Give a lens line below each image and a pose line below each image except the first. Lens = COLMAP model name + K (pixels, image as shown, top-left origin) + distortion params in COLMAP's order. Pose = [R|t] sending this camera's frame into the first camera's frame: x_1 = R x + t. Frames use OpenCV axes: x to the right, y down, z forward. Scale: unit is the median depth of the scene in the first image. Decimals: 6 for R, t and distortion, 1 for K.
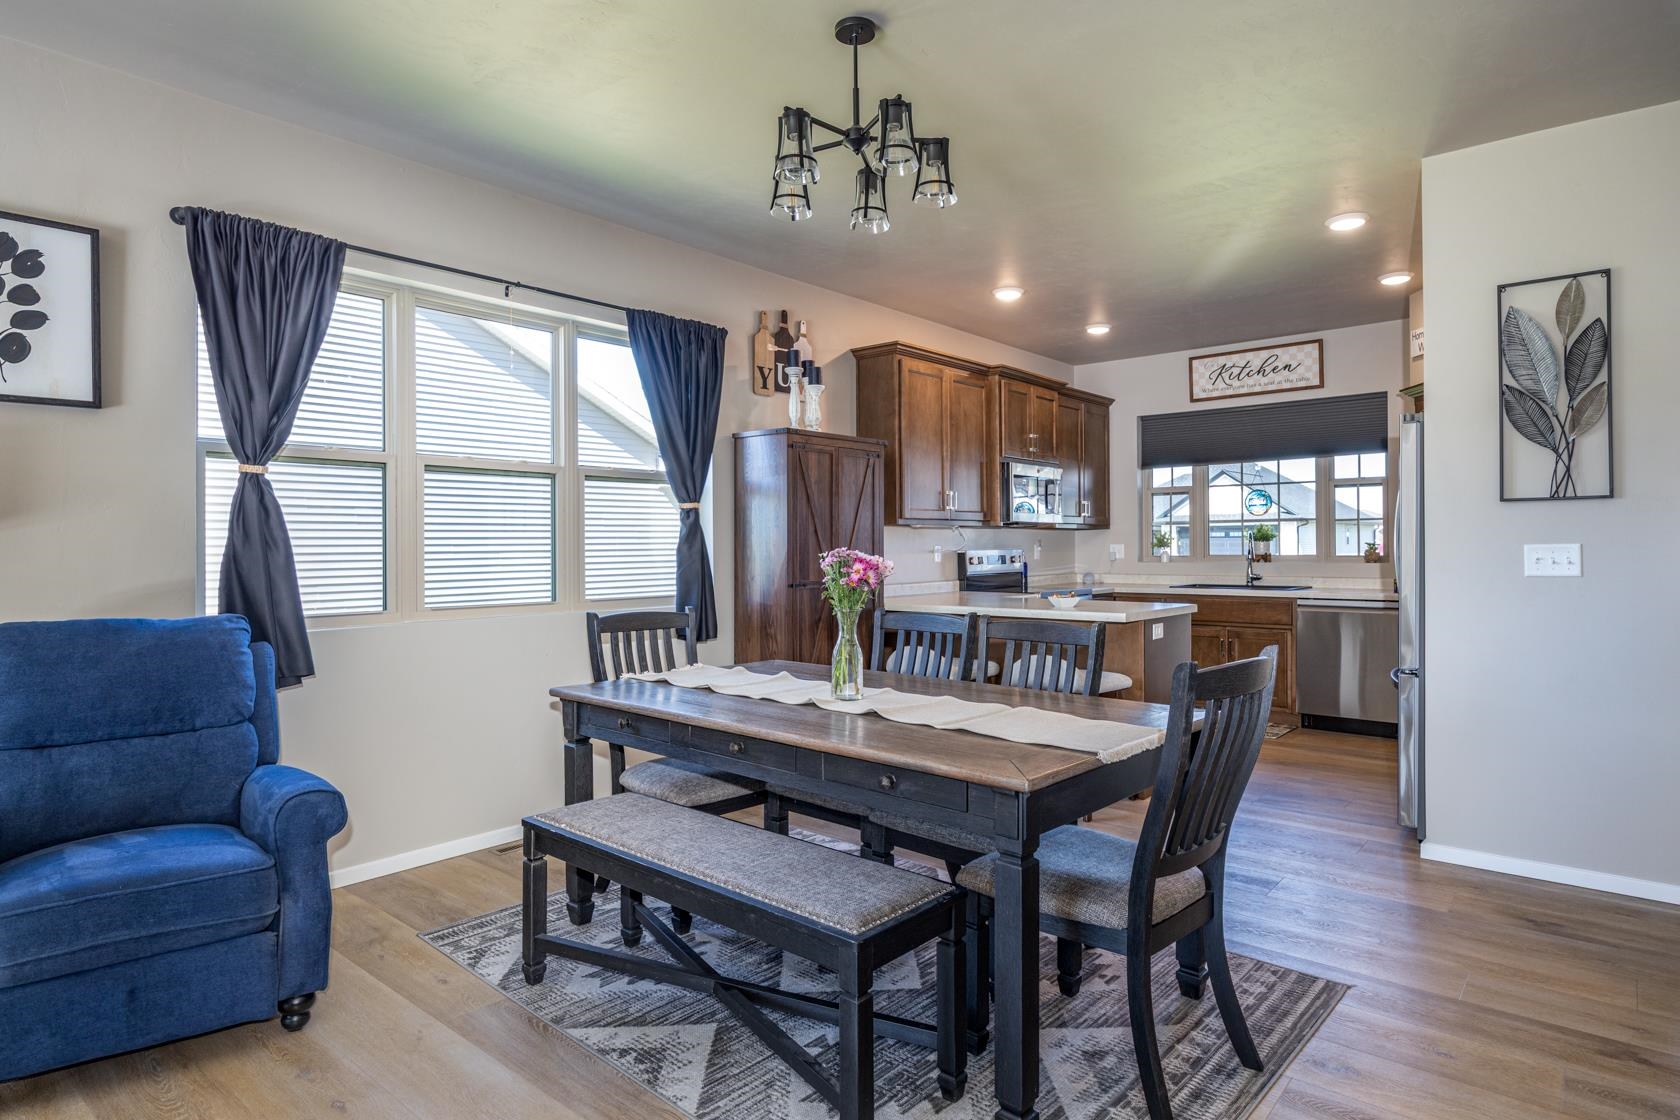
lens RADIAL K [[949.3, 0, 847.5], [0, 949.3, 552.1], [0, 0, 1]] dist [0.006532, 0.003081]
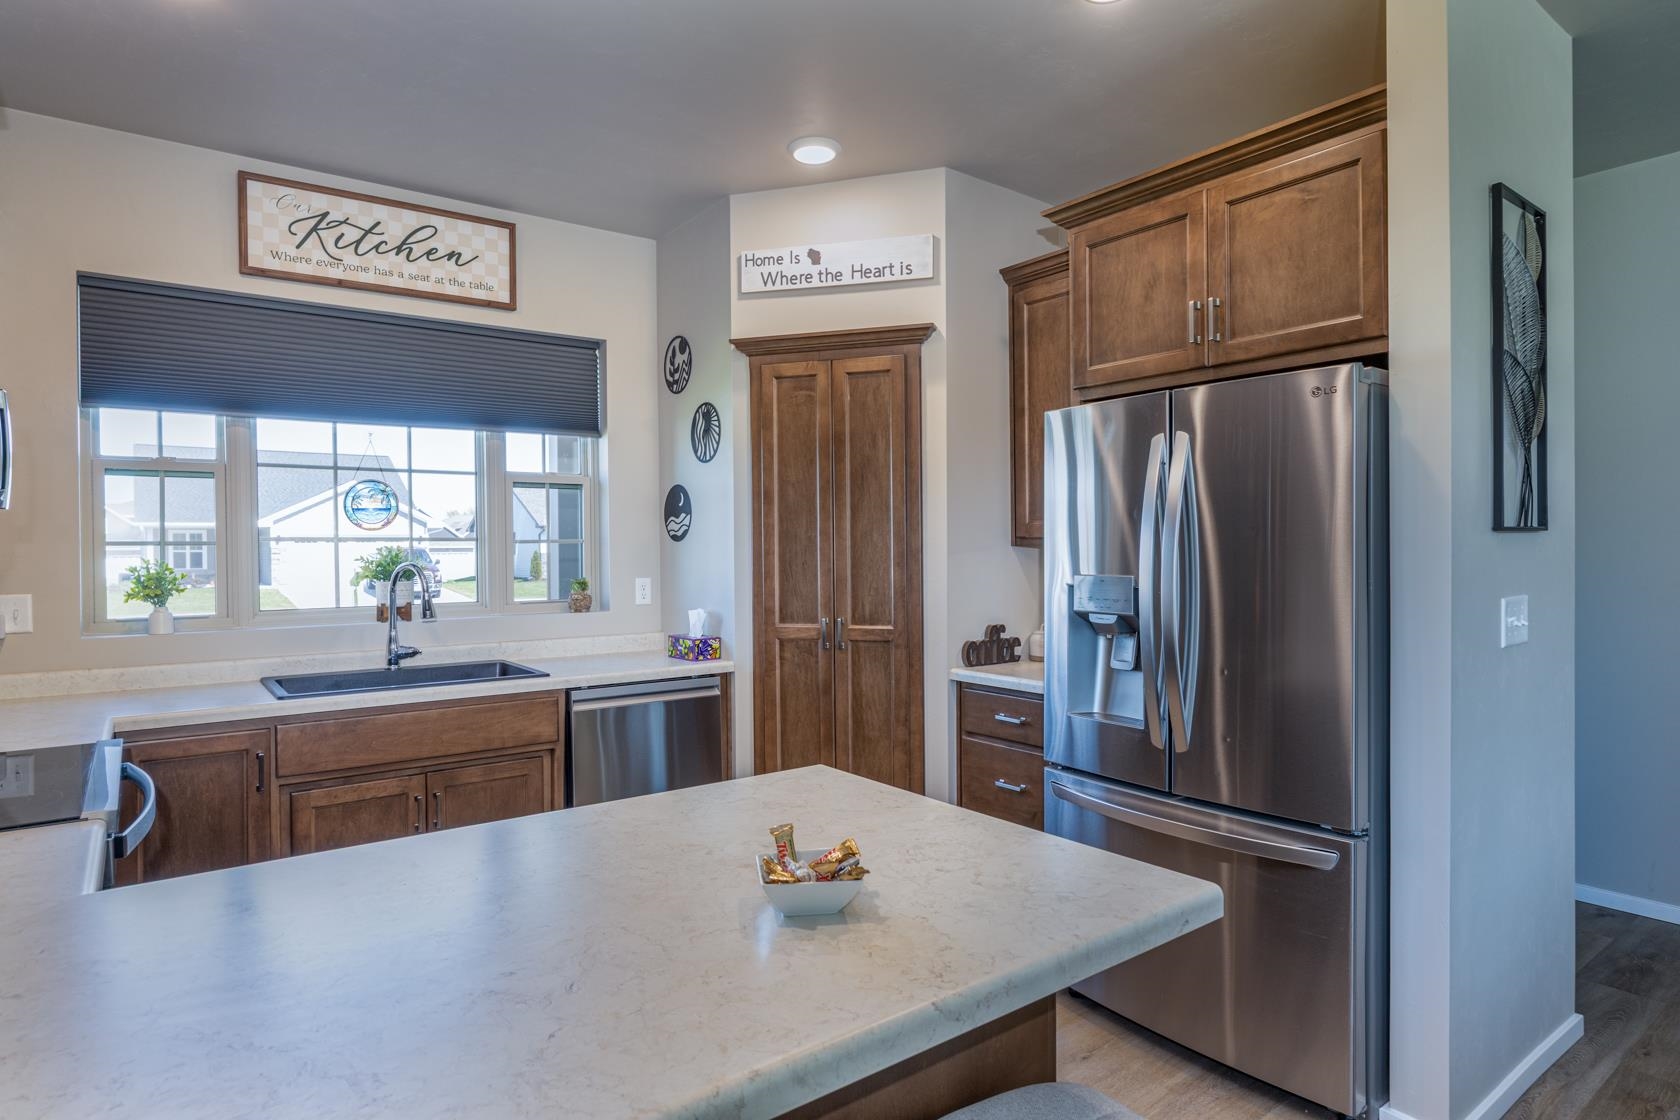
lens RADIAL K [[949.3, 0, 839.2], [0, 949.3, 551.3], [0, 0, 1]] dist [0.006532, 0.003081]
pose [[0.224304, -0.001010, 0.974519, -0.013168], [0.011457, 0.999933, -0.001601, -0.023859], [-0.974452, 0.011525, 0.224301, 0.663720]]
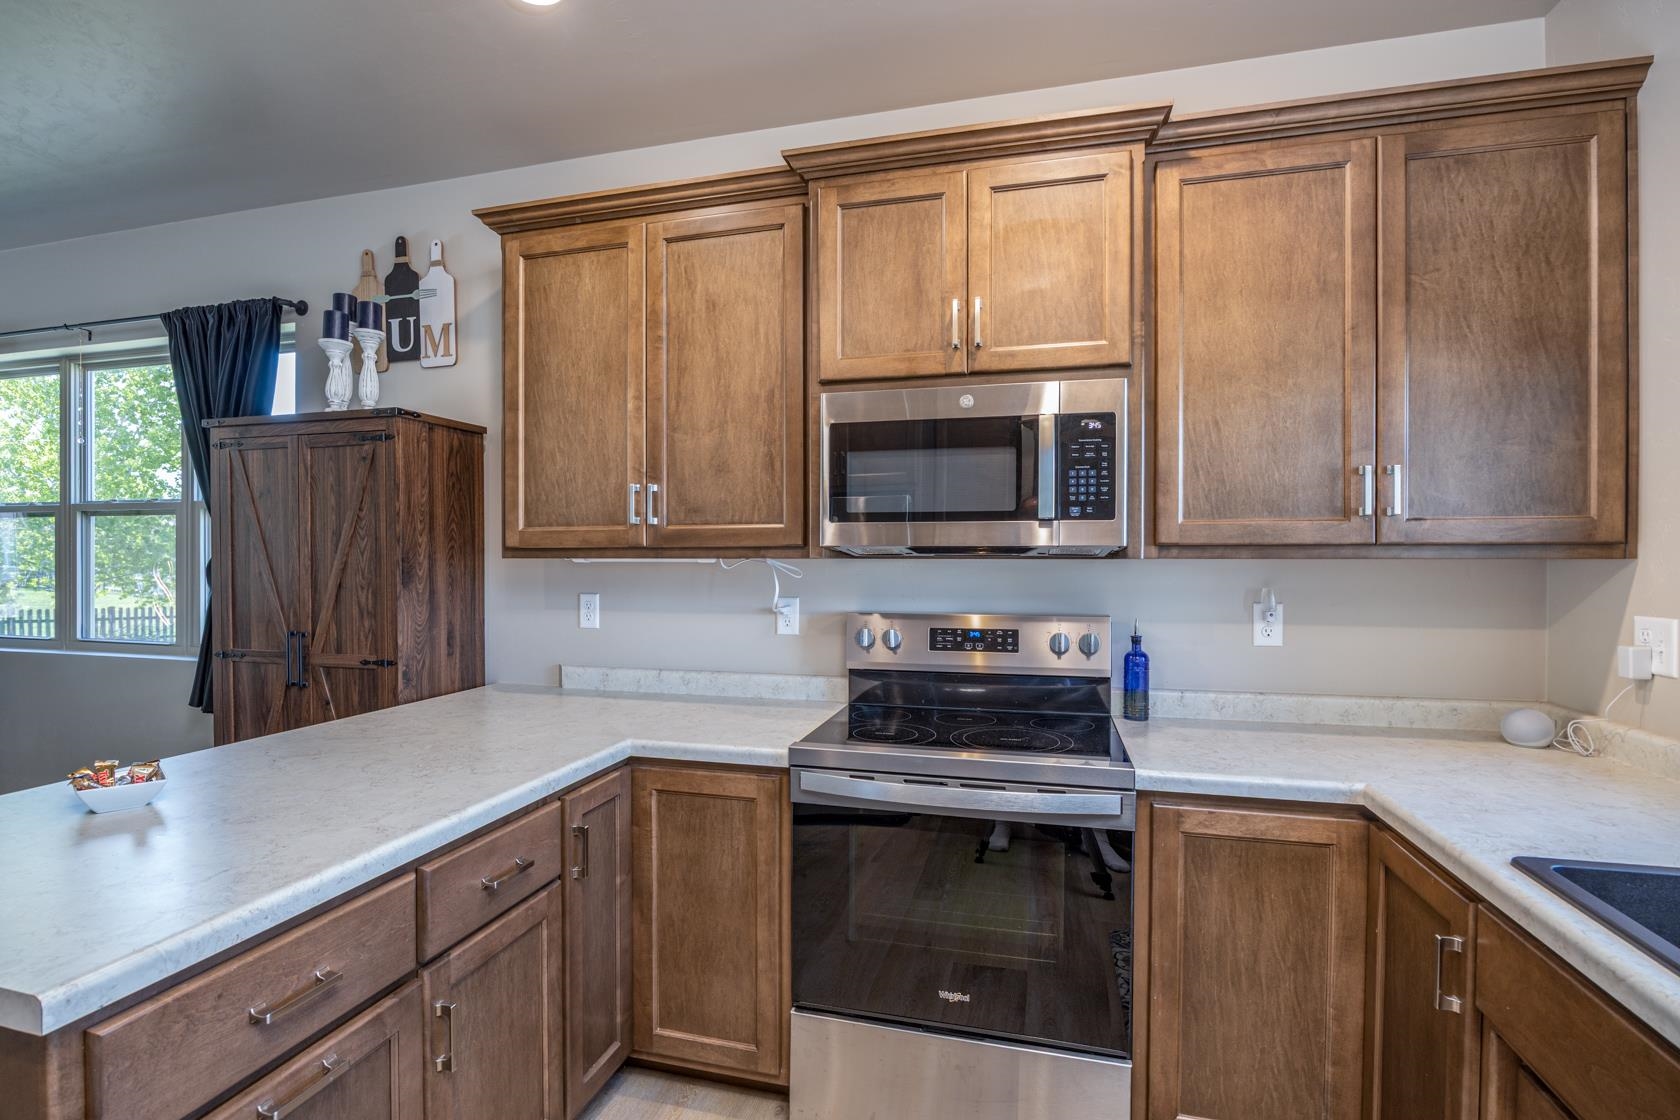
lens RADIAL K [[784.4, 0, 832.7], [0, 784.4, 567.3], [0, 0, 1]] dist [-0.014585, 0.000812]
pose [[0.418507, 0.016830, -0.908058, 0.423091], [-0.008335, 0.999857, 0.014690, -0.026194], [0.908175, 0.001421, 0.418587, 0.794466]]
